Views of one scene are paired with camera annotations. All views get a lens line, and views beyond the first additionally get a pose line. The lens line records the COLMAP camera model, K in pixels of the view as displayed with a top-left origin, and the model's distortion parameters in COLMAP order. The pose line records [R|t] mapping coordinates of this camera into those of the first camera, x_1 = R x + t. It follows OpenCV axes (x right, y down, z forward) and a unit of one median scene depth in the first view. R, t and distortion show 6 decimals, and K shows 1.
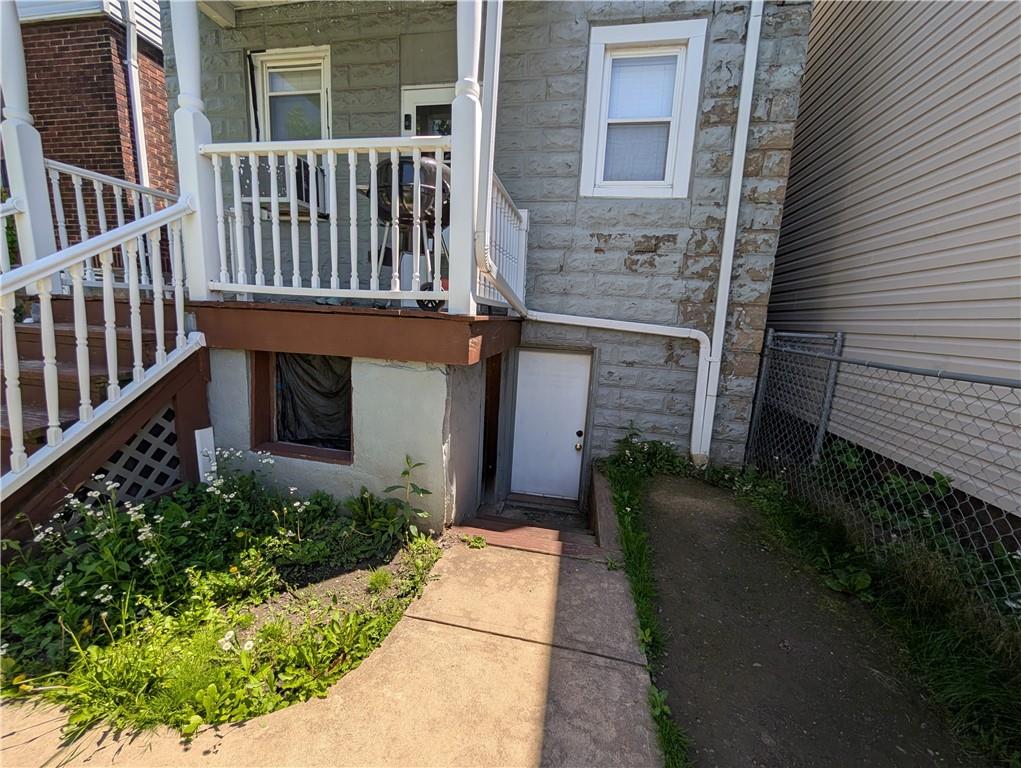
lens RADIAL K [[383.5, 0, 514.4], [0, 383.5, 381.7], [0, 0, 1]] dist [-0.000796, -0.000092]
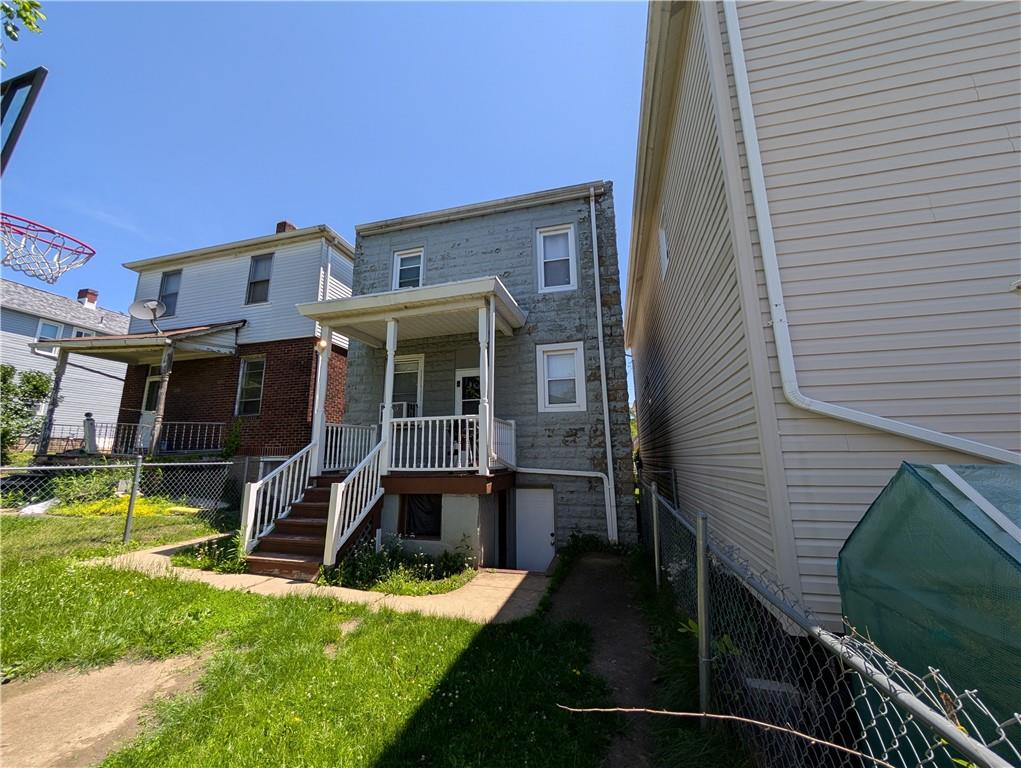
lens RADIAL K [[383.5, 0, 514.4], [0, 383.5, 381.7], [0, 0, 1]] dist [-0.000796, -0.000092]
pose [[0.995426, -0.077163, -0.056324, 0.178141], [0.051674, 0.930781, -0.361907, 0.129861], [0.080351, 0.357341, 0.930511, -1.104523]]
